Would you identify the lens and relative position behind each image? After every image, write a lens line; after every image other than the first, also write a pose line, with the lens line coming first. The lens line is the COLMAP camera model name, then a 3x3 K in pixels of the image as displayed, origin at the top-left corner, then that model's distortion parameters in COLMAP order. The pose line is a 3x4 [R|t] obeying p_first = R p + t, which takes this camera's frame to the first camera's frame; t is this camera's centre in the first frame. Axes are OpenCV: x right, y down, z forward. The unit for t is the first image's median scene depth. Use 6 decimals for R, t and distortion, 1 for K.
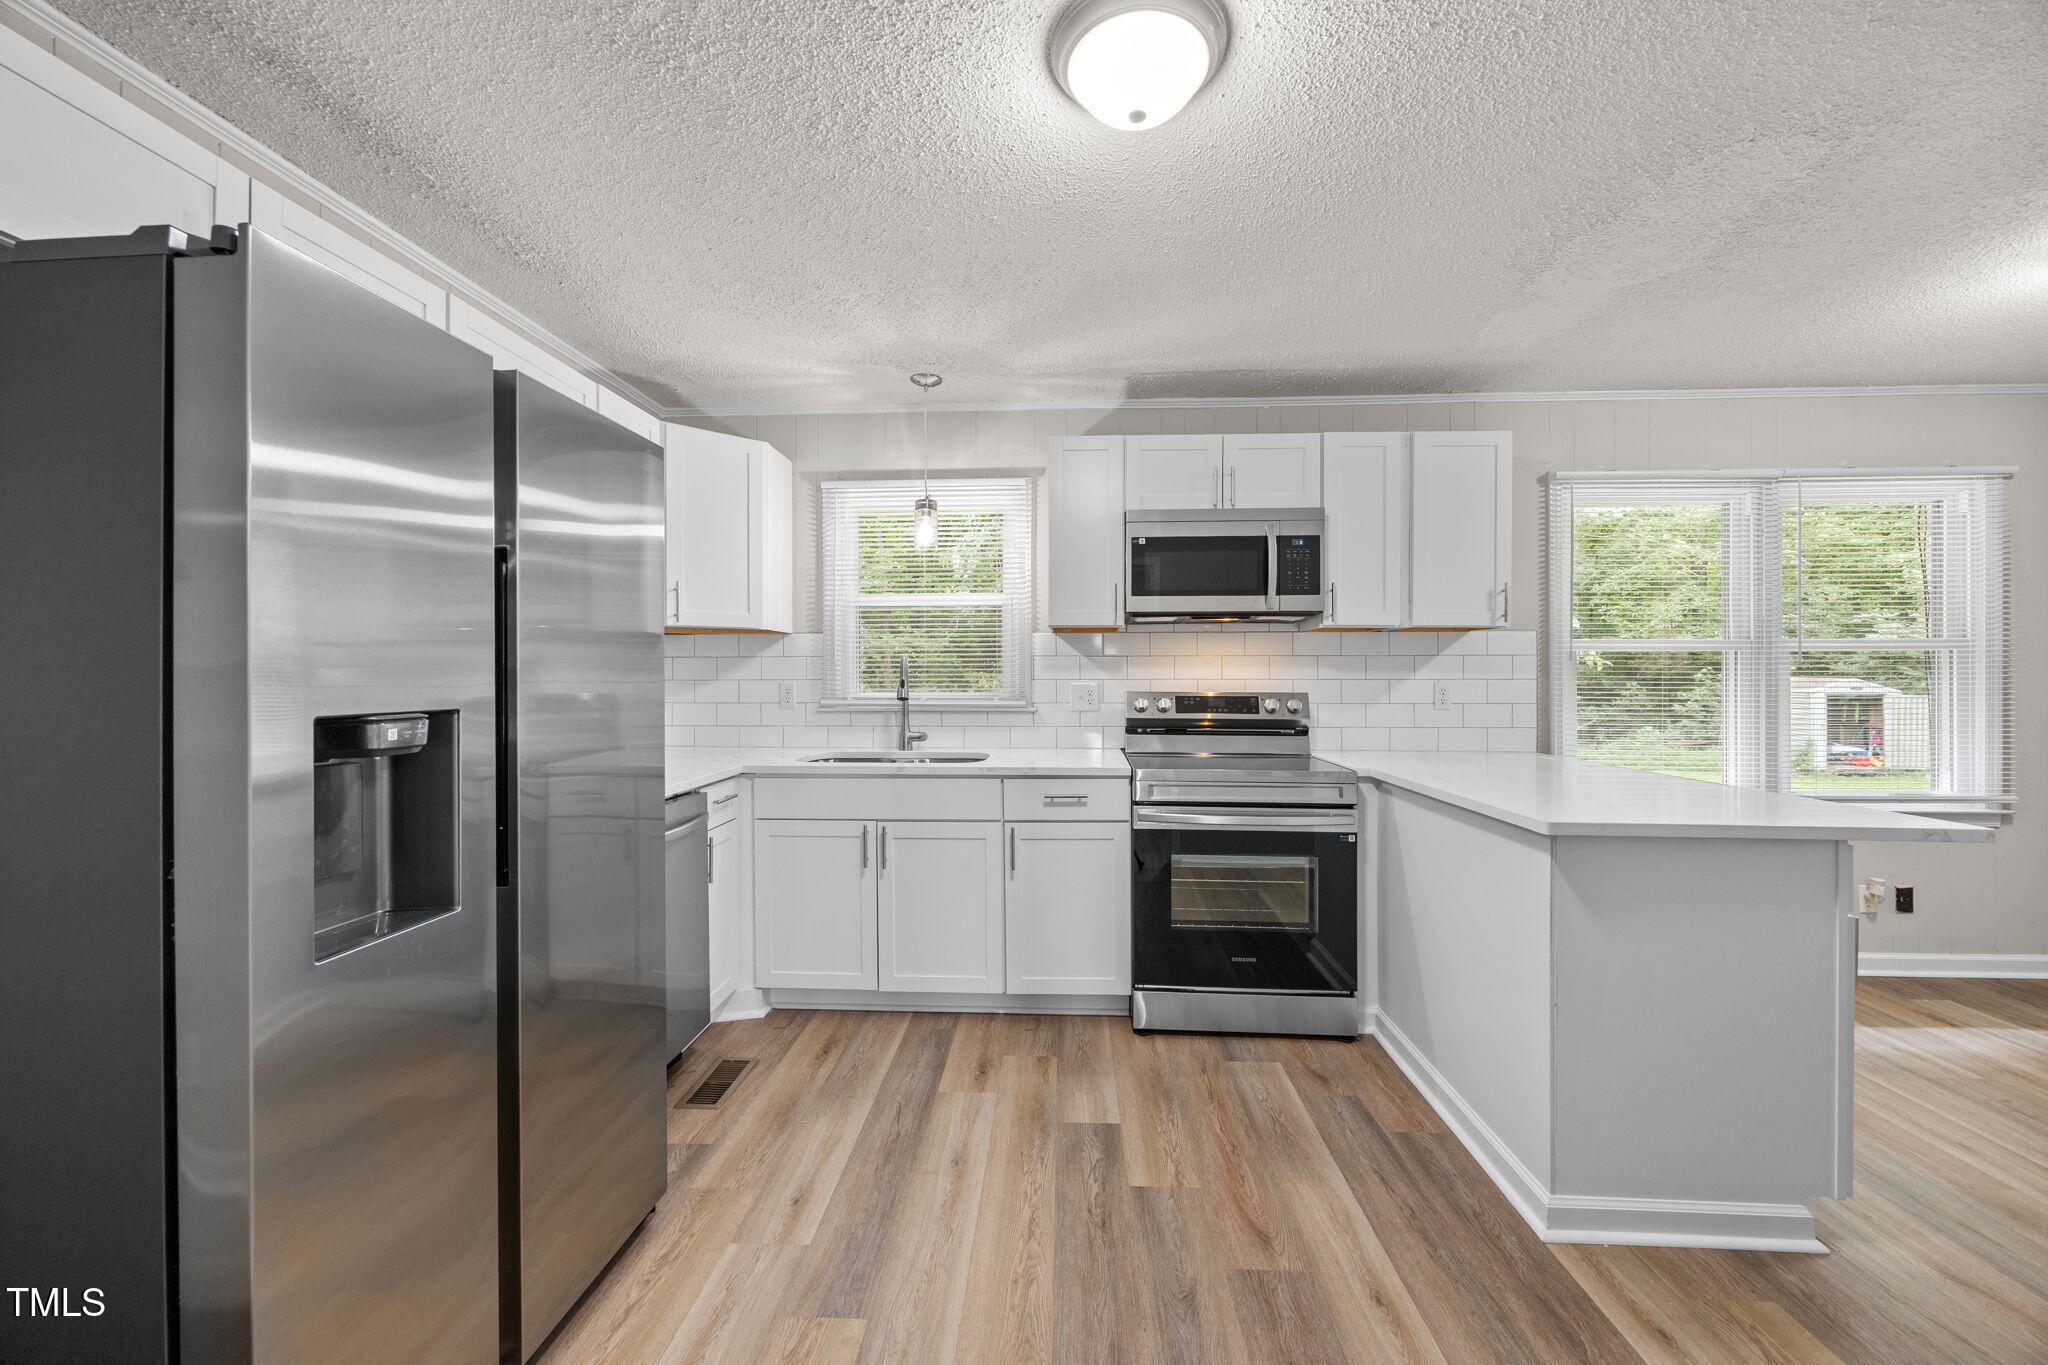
lens RADIAL K [[782.7, 0, 1034.0], [0, 782.7, 678.6], [0, 0, 1]] dist [-0.003875, 0.000257]
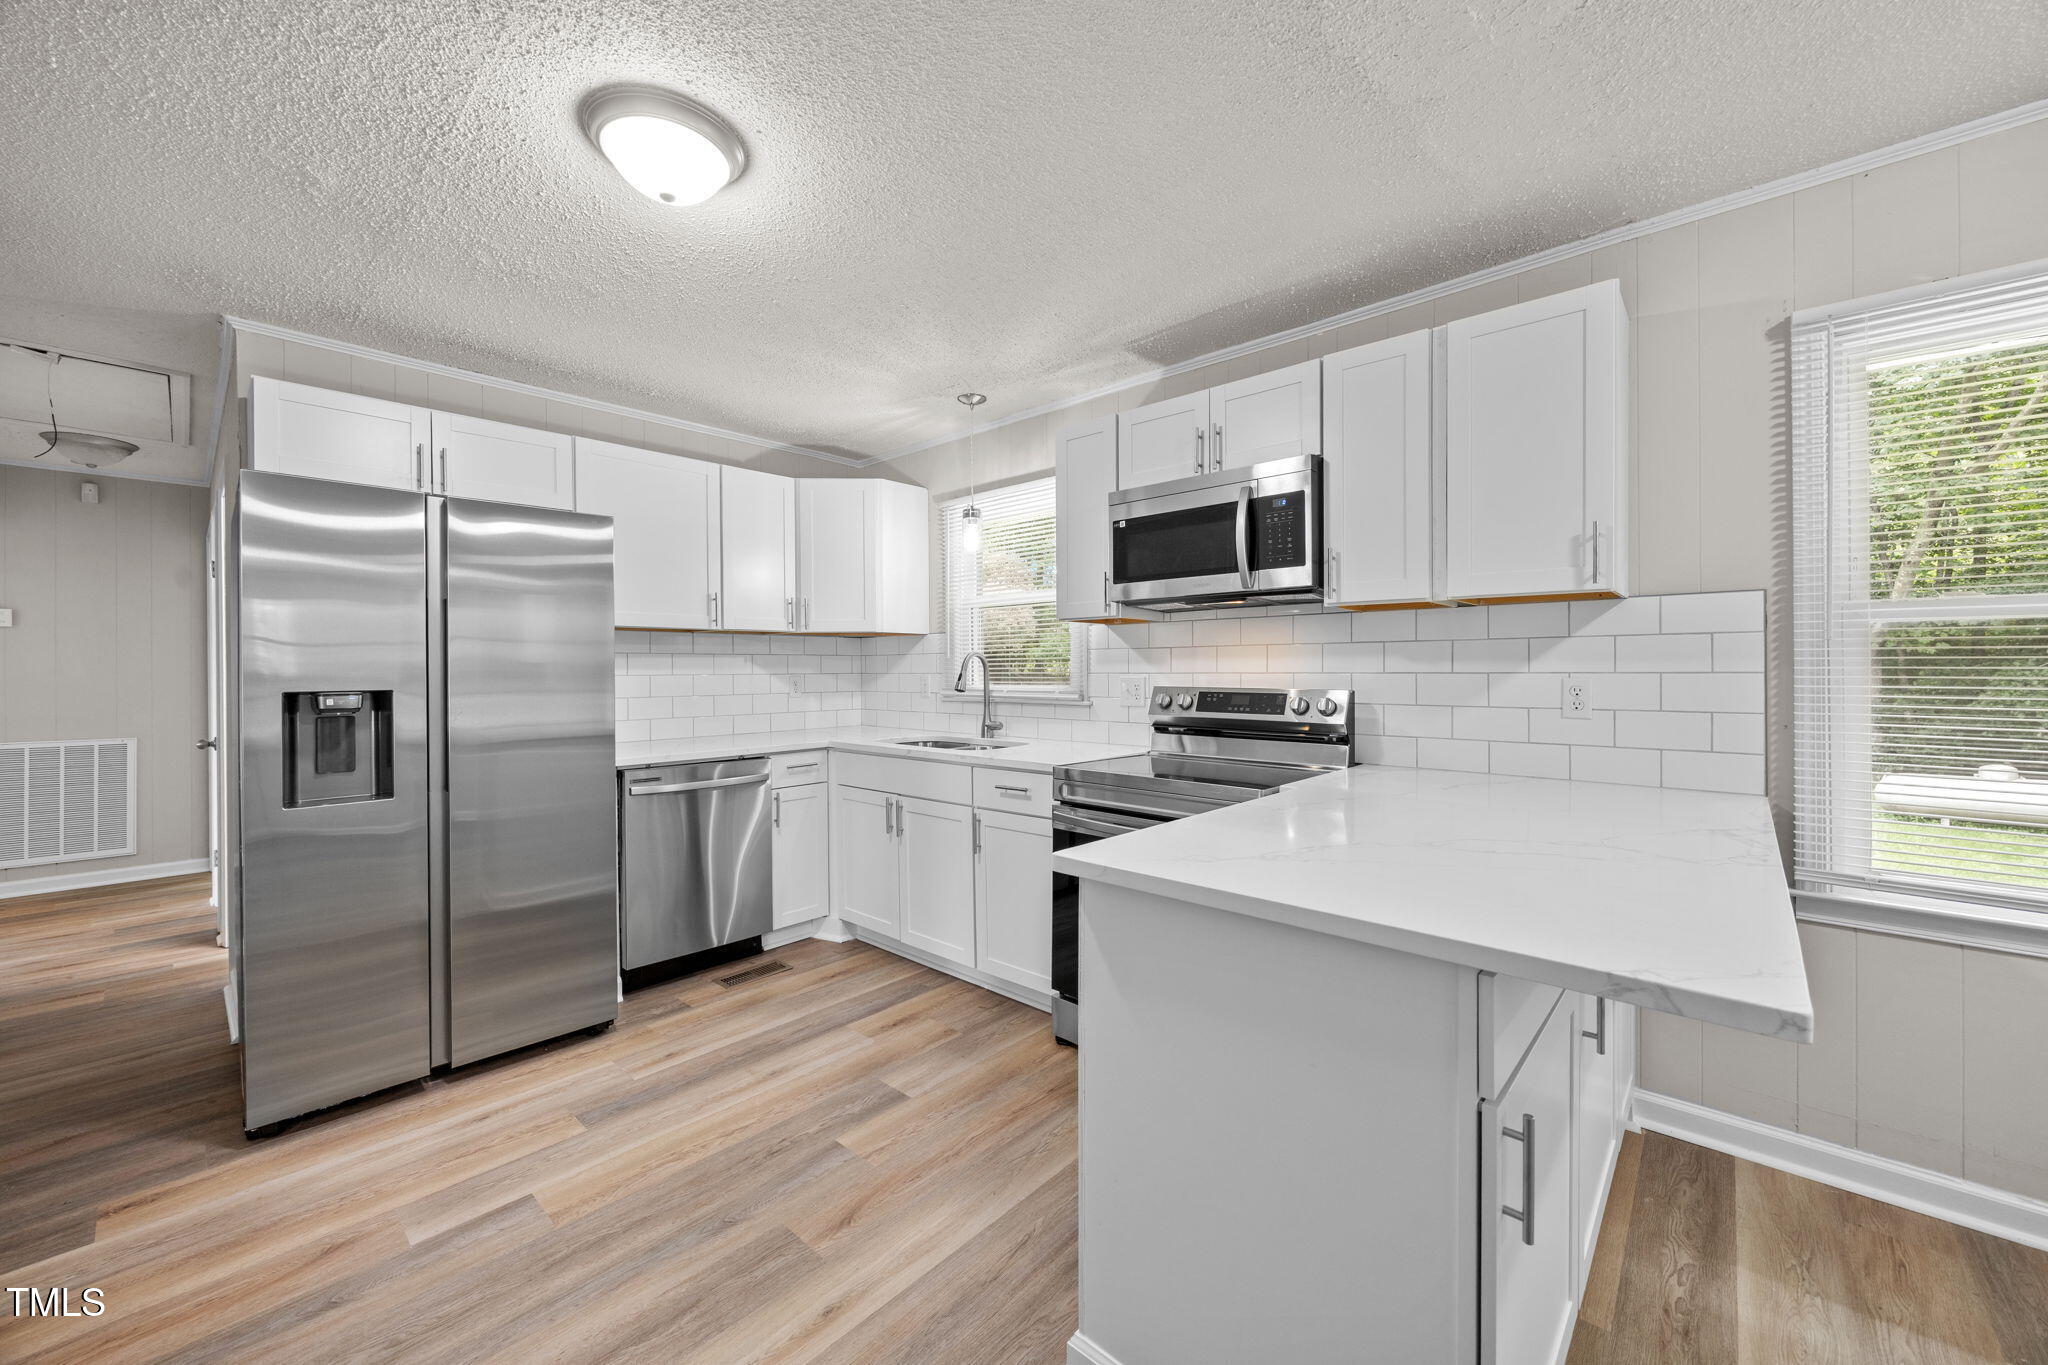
lens RADIAL K [[782.7, 0, 1028.7], [0, 782.7, 676.6], [0, 0, 1]] dist [-0.003875, 0.000257]
pose [[0.774538, 0.002374, -0.632523, 0.646968], [0.001891, 0.999980, 0.006068, -0.000599], [0.632524, -0.005896, 0.774518, 0.211421]]
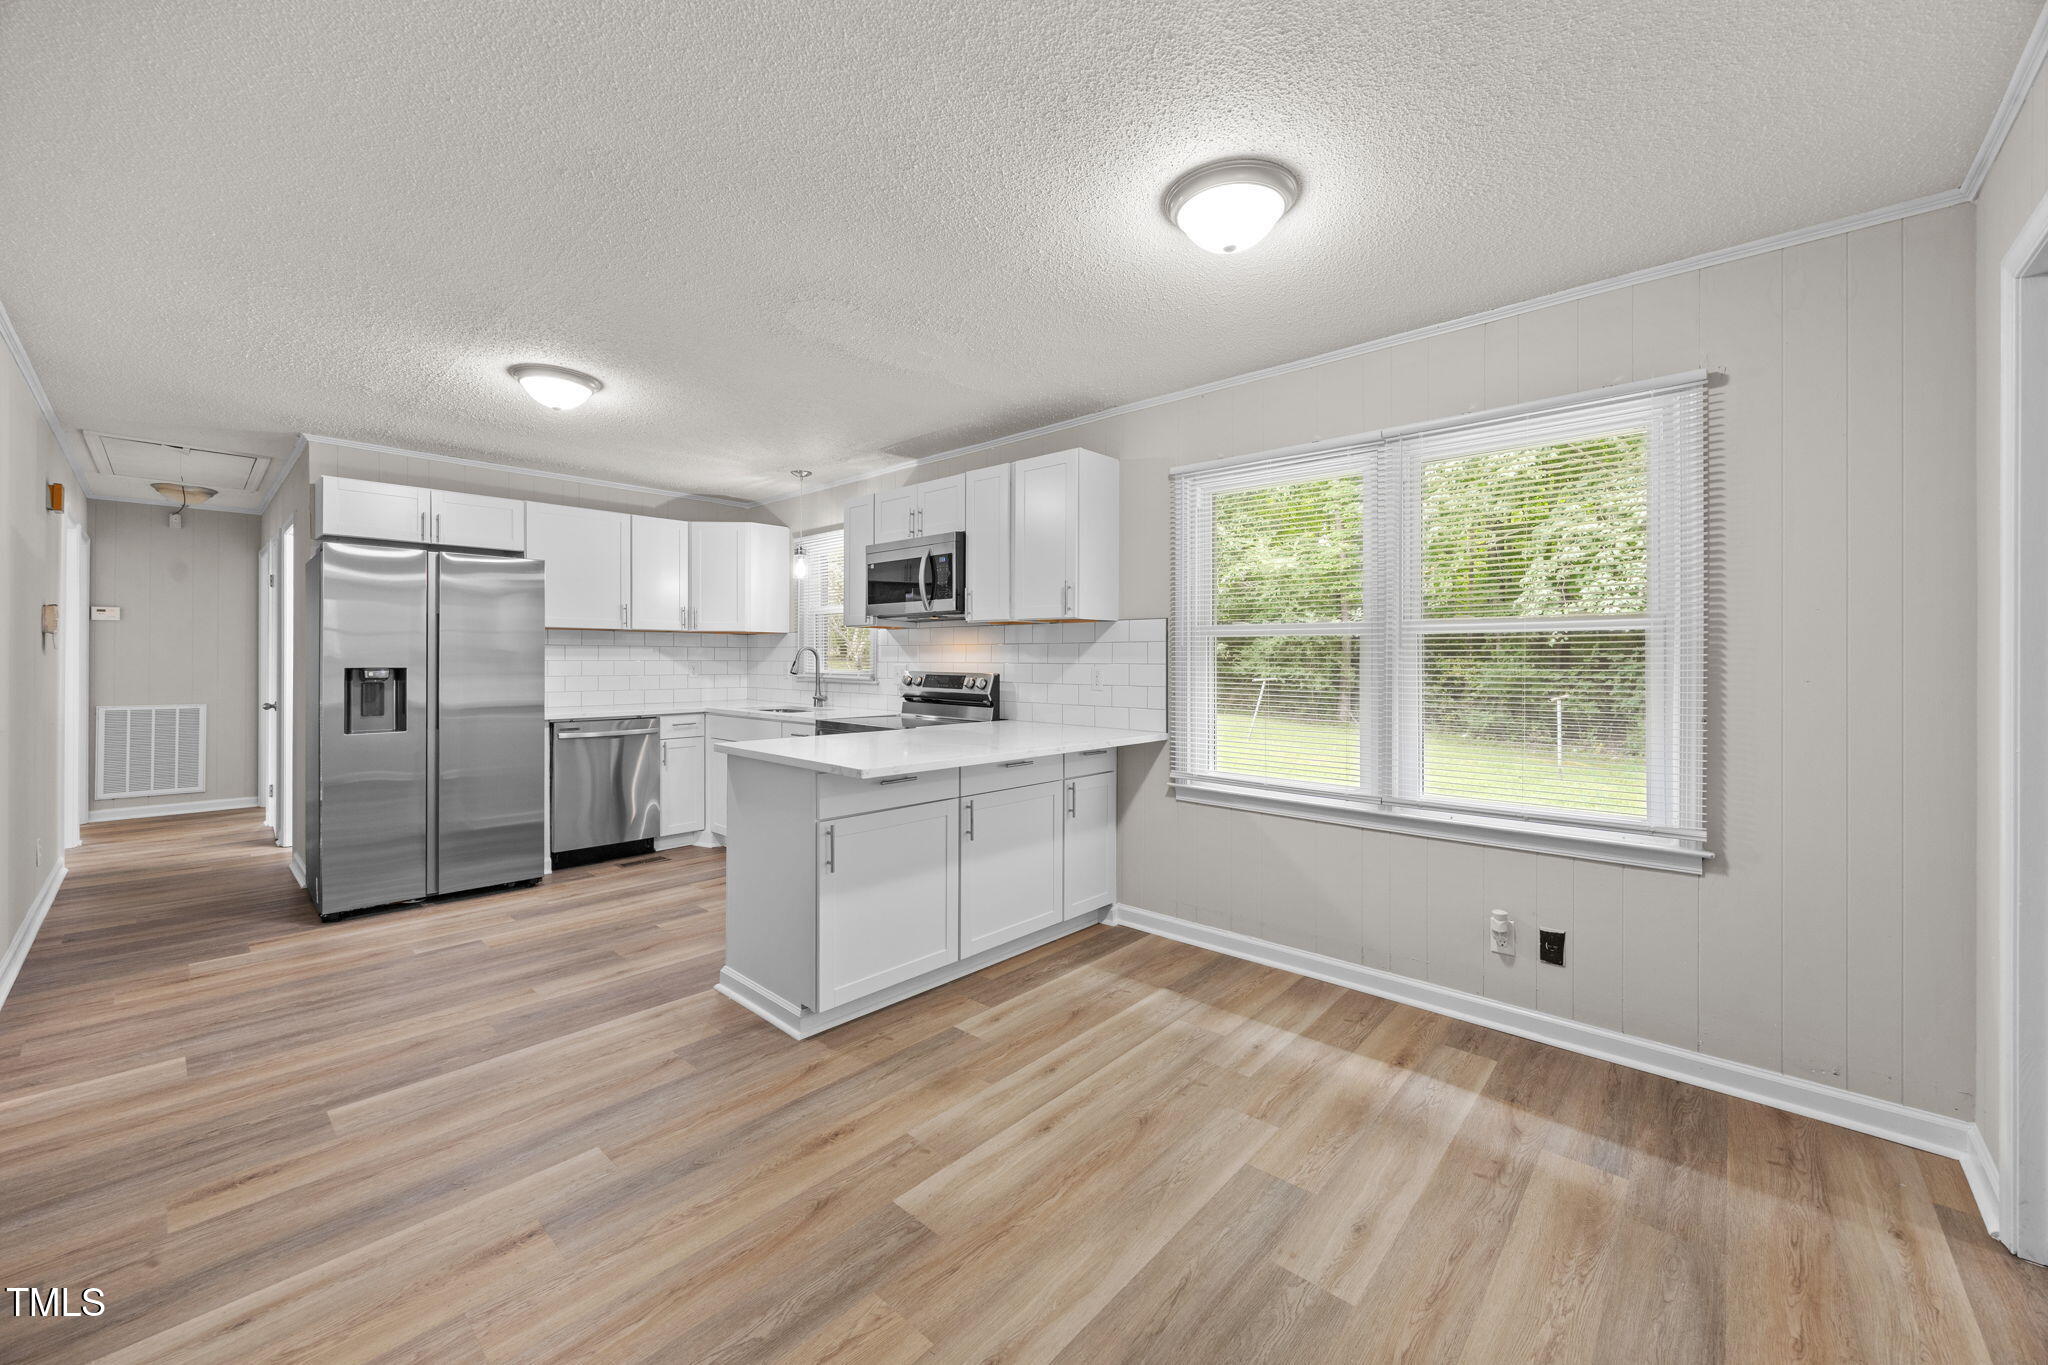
lens RADIAL K [[782.7, 0, 1025.6], [0, 782.7, 665.2], [0, 0, 1]] dist [-0.003875, 0.000257]
pose [[0.775236, 0.008313, -0.631617, 1.290835], [-0.007088, 0.999965, 0.004461, -0.001213], [0.631632, 0.001019, 0.775268, 0.055428]]
